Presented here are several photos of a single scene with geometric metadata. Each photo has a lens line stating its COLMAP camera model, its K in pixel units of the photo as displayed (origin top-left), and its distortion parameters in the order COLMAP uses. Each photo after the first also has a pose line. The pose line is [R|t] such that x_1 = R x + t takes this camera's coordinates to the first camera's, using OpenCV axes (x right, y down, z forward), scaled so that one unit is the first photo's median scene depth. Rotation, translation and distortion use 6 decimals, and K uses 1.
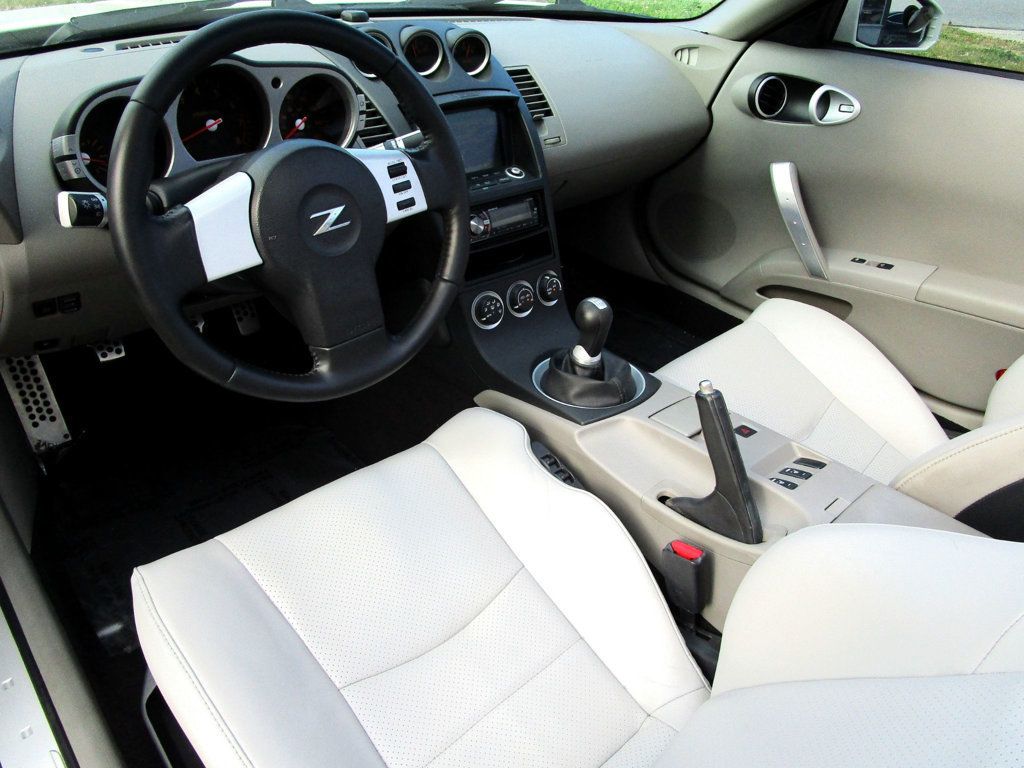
lens RADIAL K [[723.3, 0, 512.0], [0, 723.3, 384.0], [0, 0, 1]] dist [-0.035427, 0.026911]
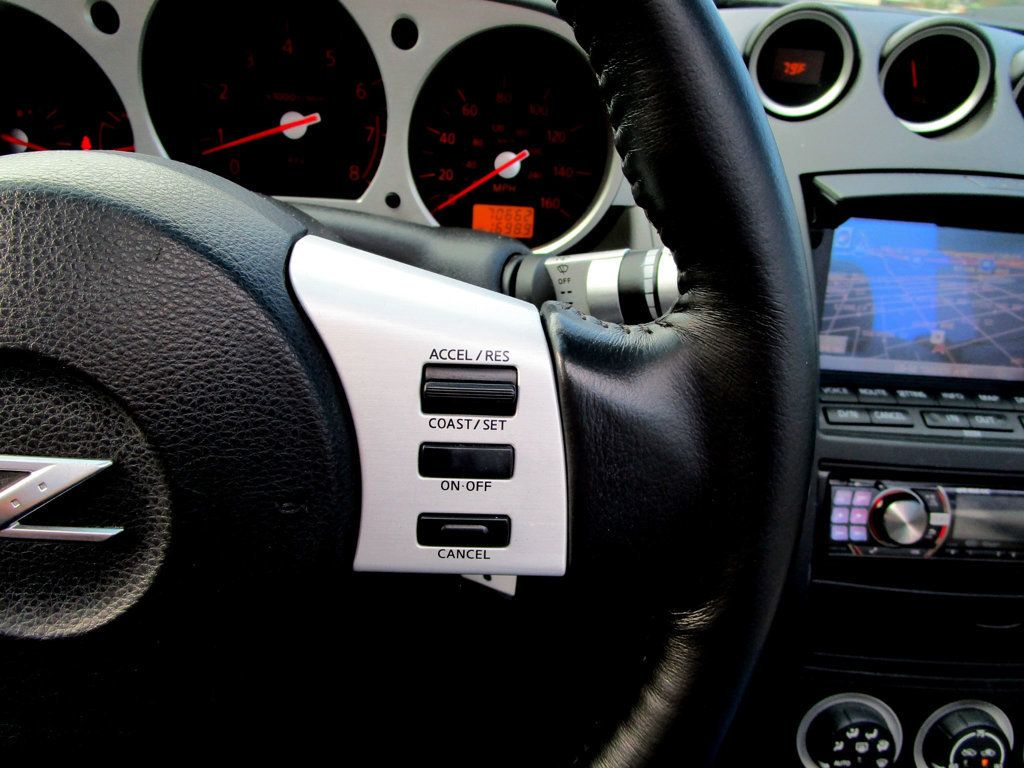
lens RADIAL K [[723.3, 0, 512.0], [0, 723.3, 384.0], [0, 0, 1]] dist [-0.035427, 0.026911]
pose [[0.756582, 0.327100, -0.566206, -0.015982], [-0.385378, 0.922583, 0.018026, -0.210752], [0.528268, 0.204565, 0.824067, 0.569667]]
